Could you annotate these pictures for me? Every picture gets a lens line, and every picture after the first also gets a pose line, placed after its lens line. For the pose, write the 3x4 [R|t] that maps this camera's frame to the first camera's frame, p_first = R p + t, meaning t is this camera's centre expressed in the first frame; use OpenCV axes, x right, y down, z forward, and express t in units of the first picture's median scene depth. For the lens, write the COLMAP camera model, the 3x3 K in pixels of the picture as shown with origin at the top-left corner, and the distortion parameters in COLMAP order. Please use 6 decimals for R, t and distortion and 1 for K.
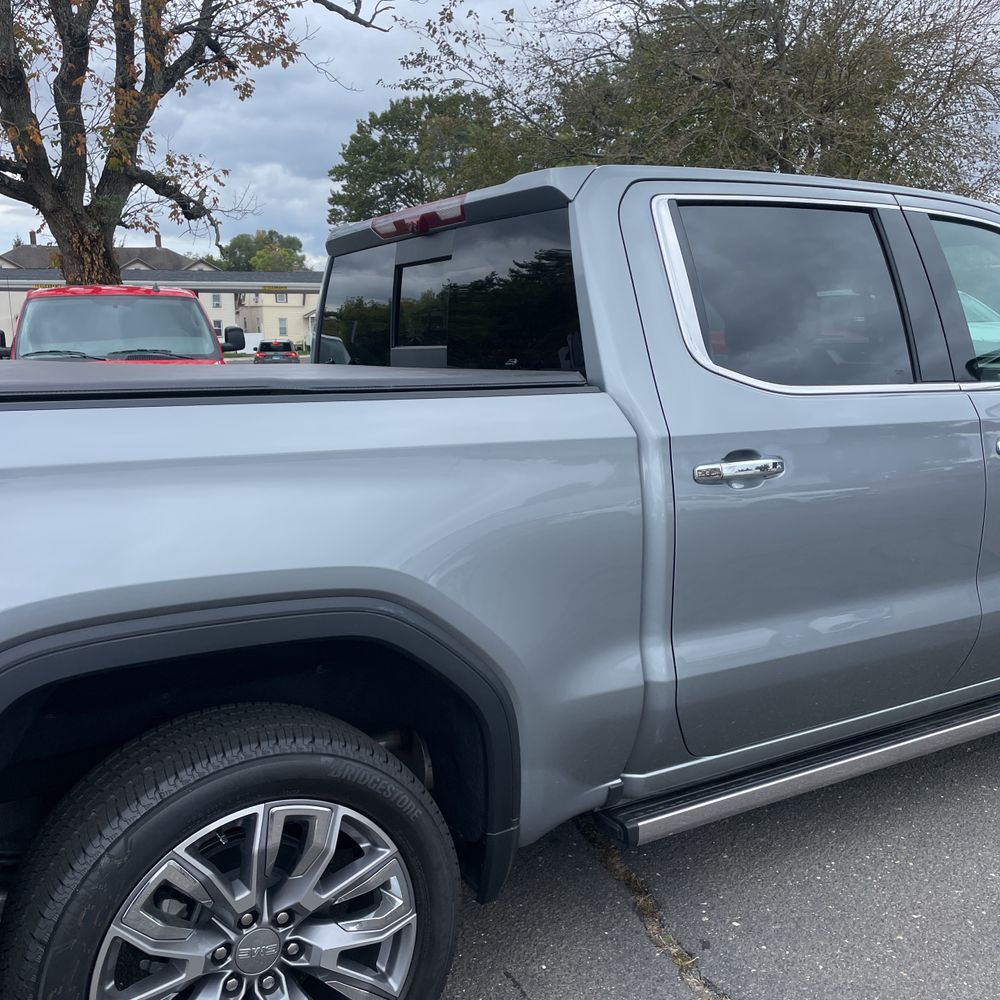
lens RADIAL K [[1009.6, 0, 491.4], [0, 1009.6, 506.6], [0, 0, 1]] dist [0.087973, -0.115454]
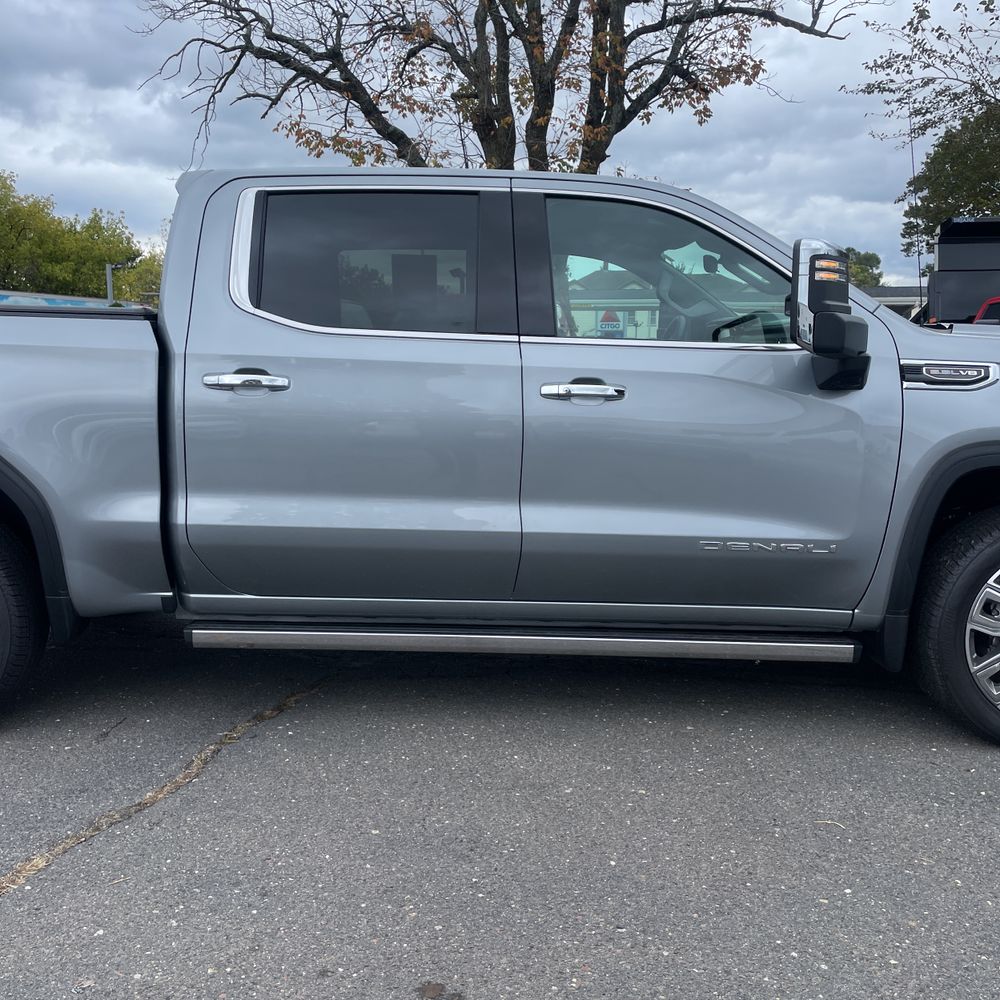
lens RADIAL K [[1016.0, 0, 485.3], [0, 1016.0, 502.2], [0, 0, 1]] dist [0.078620, -0.109852]
pose [[0.854609, 0.097463, -0.510044, 0.143845], [-0.109652, 0.993951, 0.006204, 0.009474], [0.507563, 0.050626, 0.860126, -0.003310]]
